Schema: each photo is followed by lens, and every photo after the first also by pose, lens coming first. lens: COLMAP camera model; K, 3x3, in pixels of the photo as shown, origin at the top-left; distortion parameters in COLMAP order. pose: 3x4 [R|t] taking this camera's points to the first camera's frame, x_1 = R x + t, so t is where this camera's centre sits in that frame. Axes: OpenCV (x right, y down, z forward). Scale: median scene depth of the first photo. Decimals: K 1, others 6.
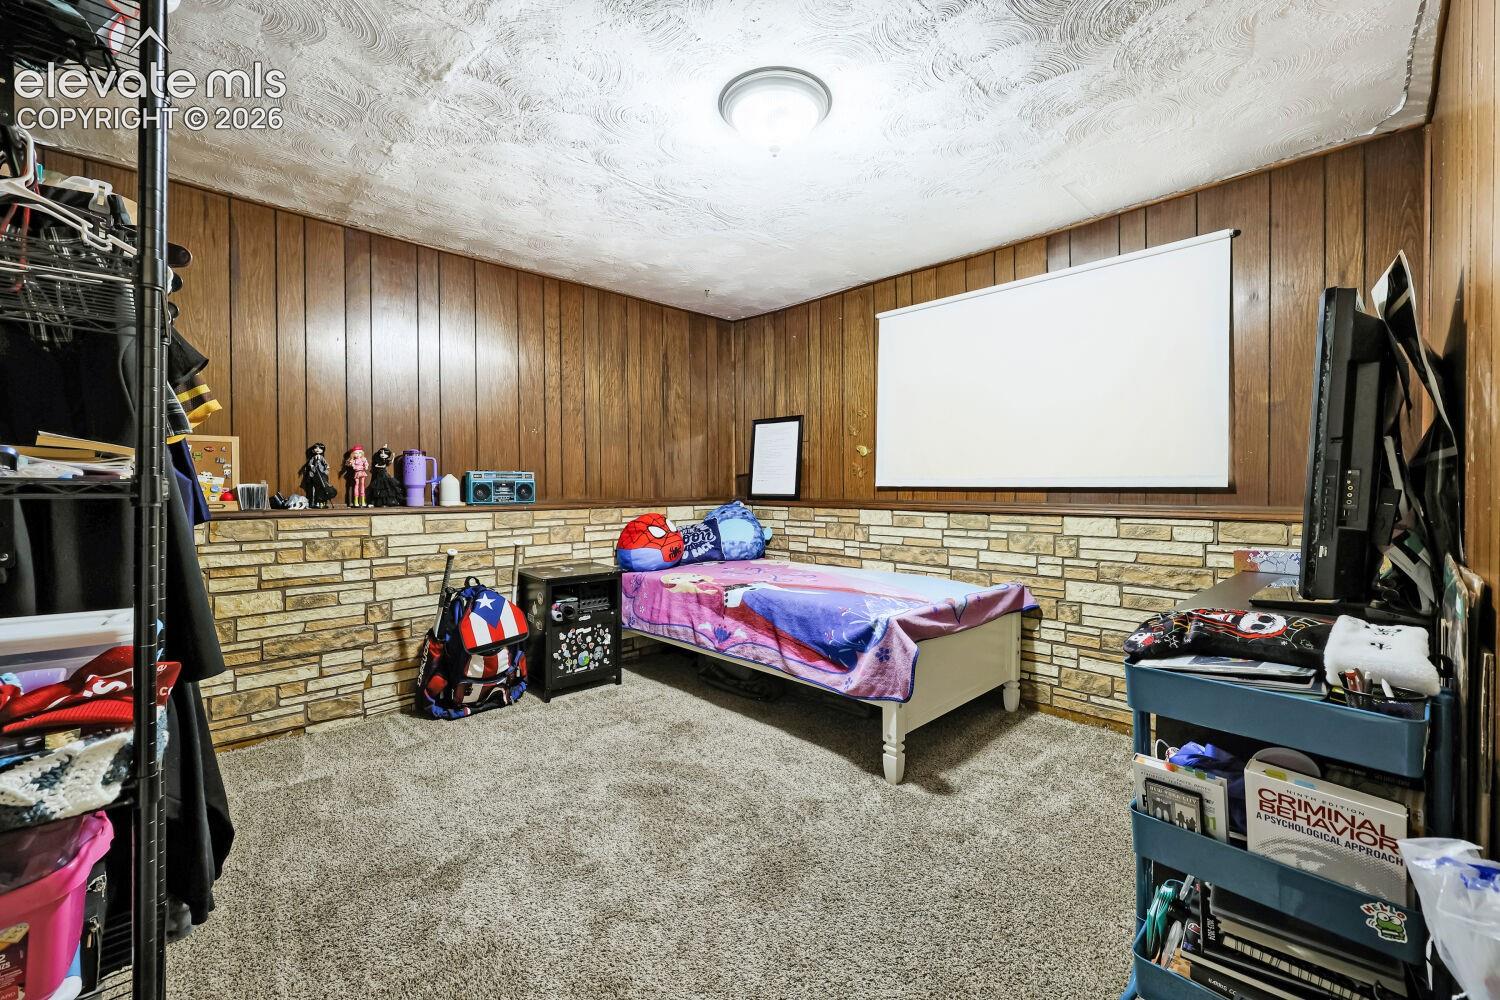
lens RADIAL K [[578.3, 0, 745.4], [0, 578.3, 492.4], [0, 0, 1]] dist [-0.001510, -0.000105]
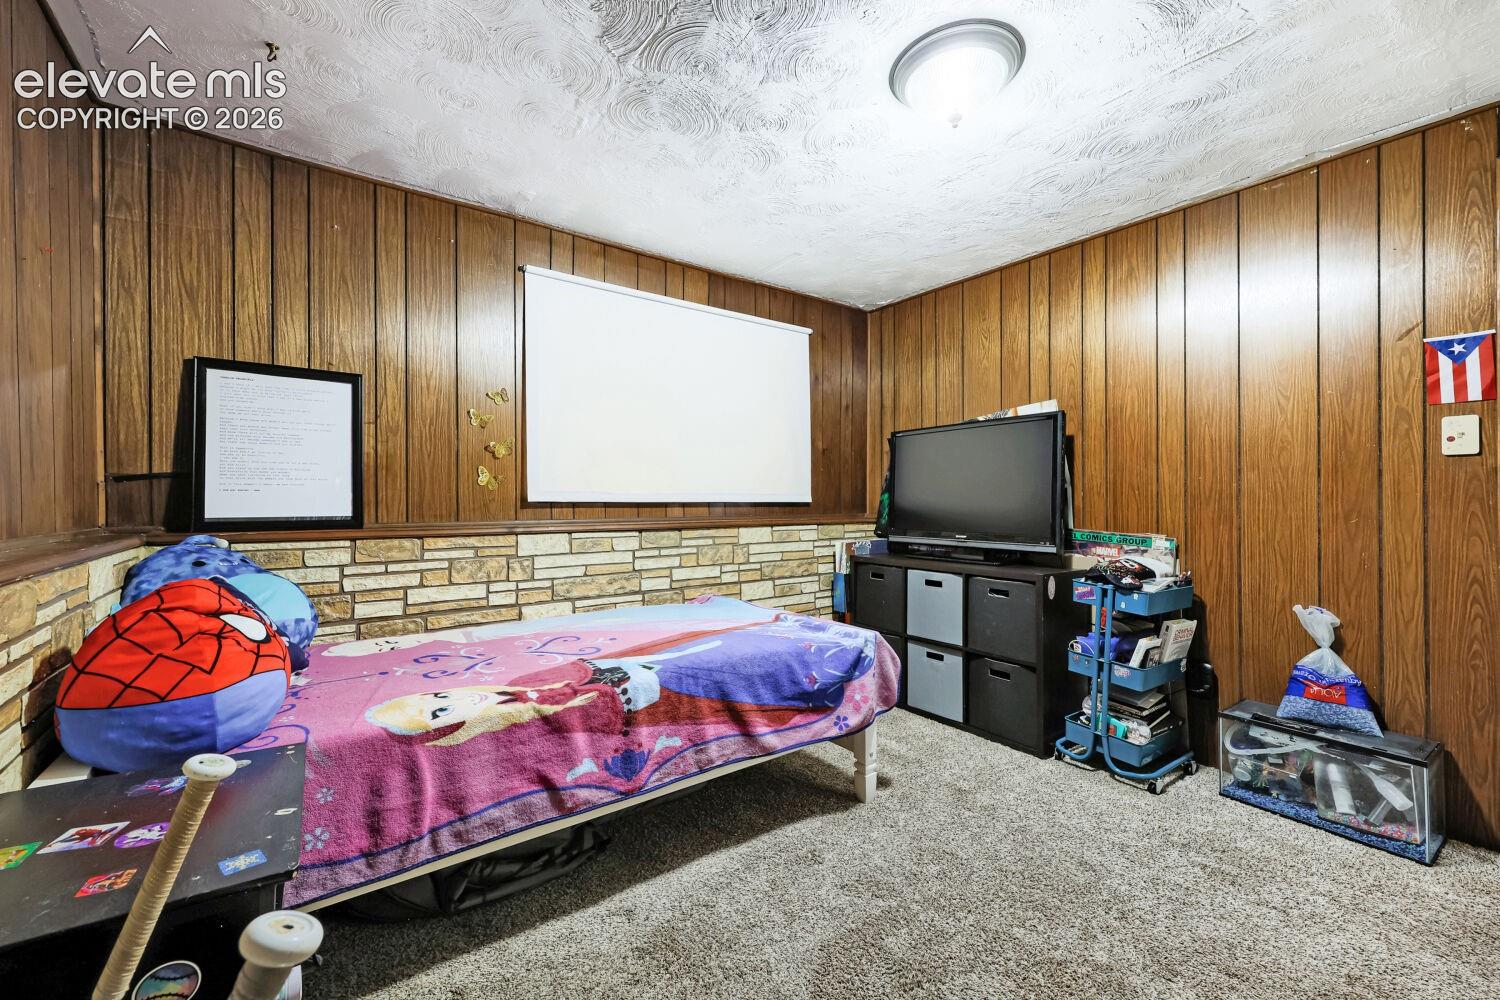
lens RADIAL K [[578.3, 0, 746.2], [0, 578.3, 504.0], [0, 0, 1]] dist [-0.001510, -0.000105]
pose [[0.168778, 0.003123, 0.985649, -0.514140], [0.016617, 0.999844, -0.006013, 0.001407], [-0.985514, 0.017393, 0.168699, 0.711959]]
